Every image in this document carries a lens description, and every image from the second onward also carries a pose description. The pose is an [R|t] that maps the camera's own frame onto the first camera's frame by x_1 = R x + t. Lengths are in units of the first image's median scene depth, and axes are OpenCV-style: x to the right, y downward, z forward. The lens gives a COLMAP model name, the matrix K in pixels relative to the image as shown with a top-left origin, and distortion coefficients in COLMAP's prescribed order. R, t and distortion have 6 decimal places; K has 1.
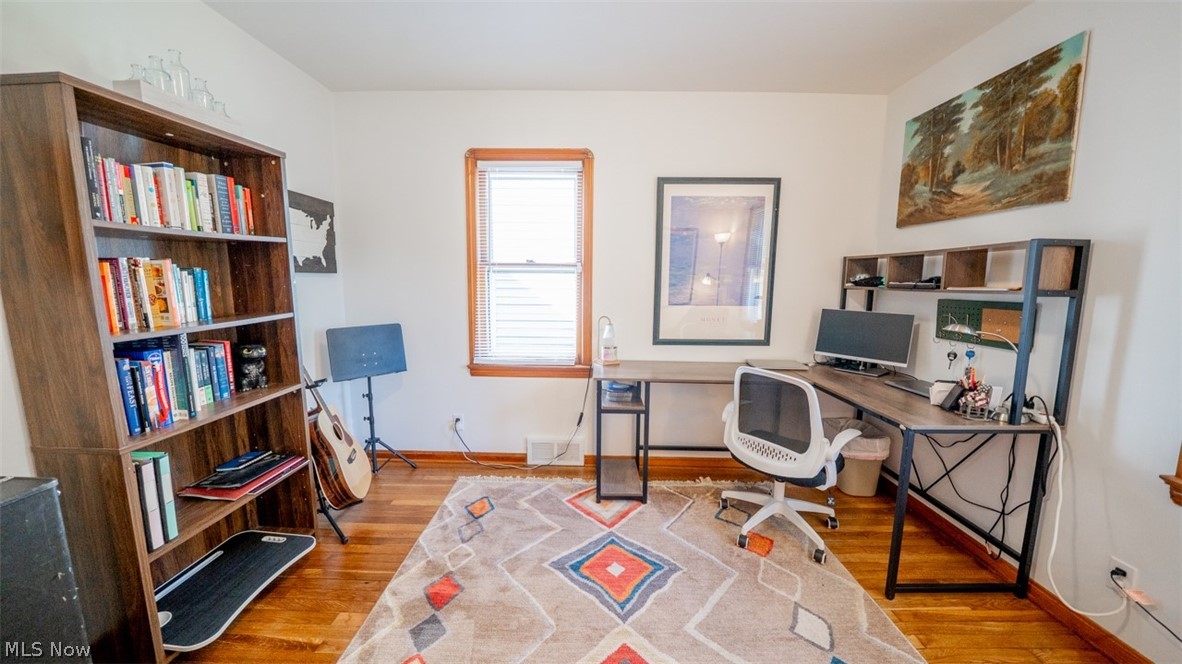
lens RADIAL K [[410.8, 0, 589.9], [0, 410.8, 328.9], [0, 0, 1]] dist [-0.027159, 0.002917]
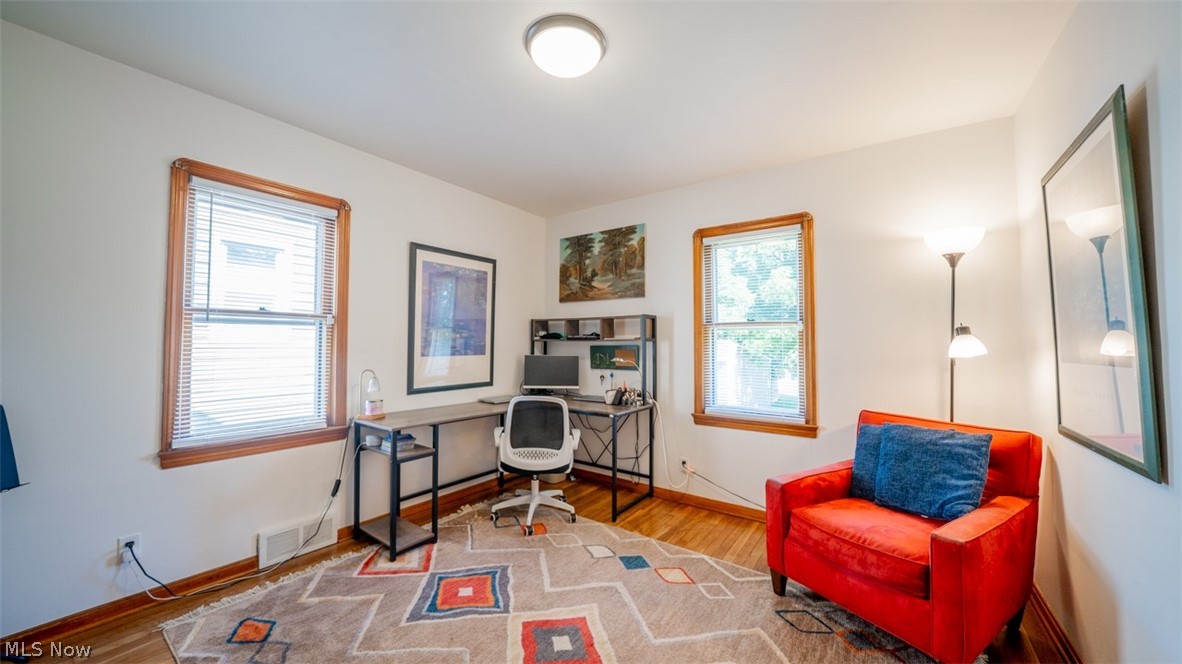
lens RADIAL K [[410.8, 0, 588.9], [0, 410.8, 329.3], [0, 0, 1]] dist [-0.027159, 0.002917]
pose [[0.572298, 0.022296, 0.819743, -0.592077], [0.097829, 0.990635, -0.095243, 0.022681], [-0.814190, 0.134701, 0.564757, 0.013282]]
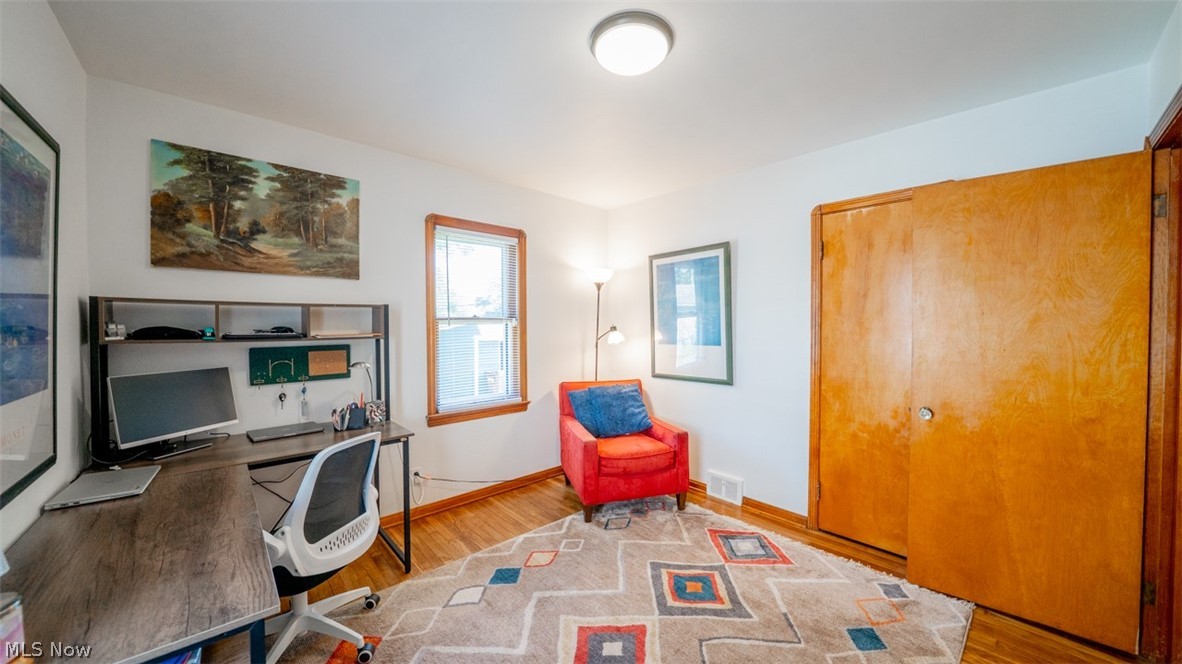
lens RADIAL K [[410.8, 0, 588.4], [0, 410.8, 329.2], [0, 0, 1]] dist [-0.027159, 0.002917]
pose [[-0.687439, -0.015898, 0.726068, -0.490388], [0.081689, 0.991723, 0.099058, -0.160194], [-0.721633, 0.127408, -0.680451, 1.118104]]
